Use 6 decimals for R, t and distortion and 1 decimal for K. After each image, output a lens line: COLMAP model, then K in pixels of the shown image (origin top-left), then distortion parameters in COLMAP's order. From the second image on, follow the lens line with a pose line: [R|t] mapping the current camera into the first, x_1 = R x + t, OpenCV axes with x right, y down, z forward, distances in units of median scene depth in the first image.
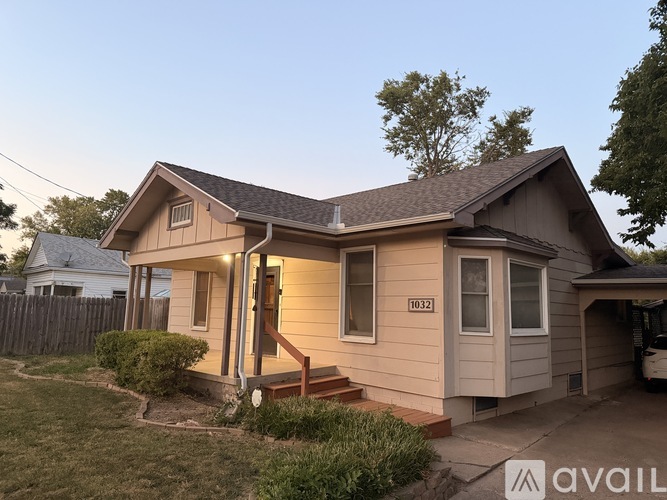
lens RADIAL K [[471.8, 0, 335.5], [0, 471.8, 245.9], [0, 0, 1]] dist [0.004924, -0.000030]
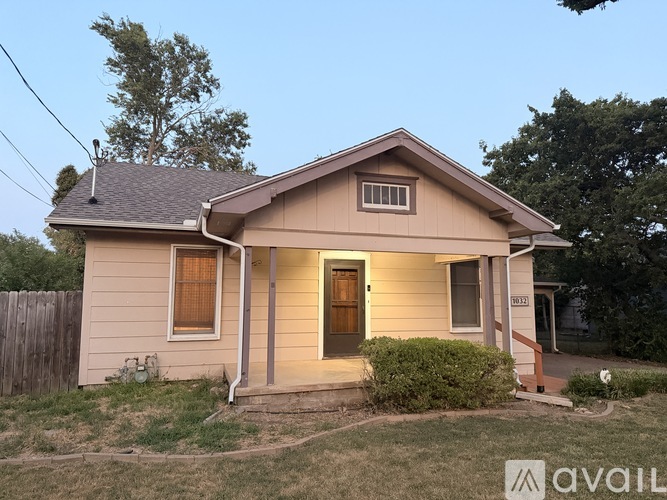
lens RADIAL K [[471.8, 0, 335.1], [0, 471.8, 253.2], [0, 0, 1]] dist [0.004924, -0.000030]
pose [[0.490391, 0.067243, 0.868905, -1.133419], [-0.112230, 0.993590, -0.013552, 0.055908], [-0.864246, -0.090872, 0.494794, 0.685446]]
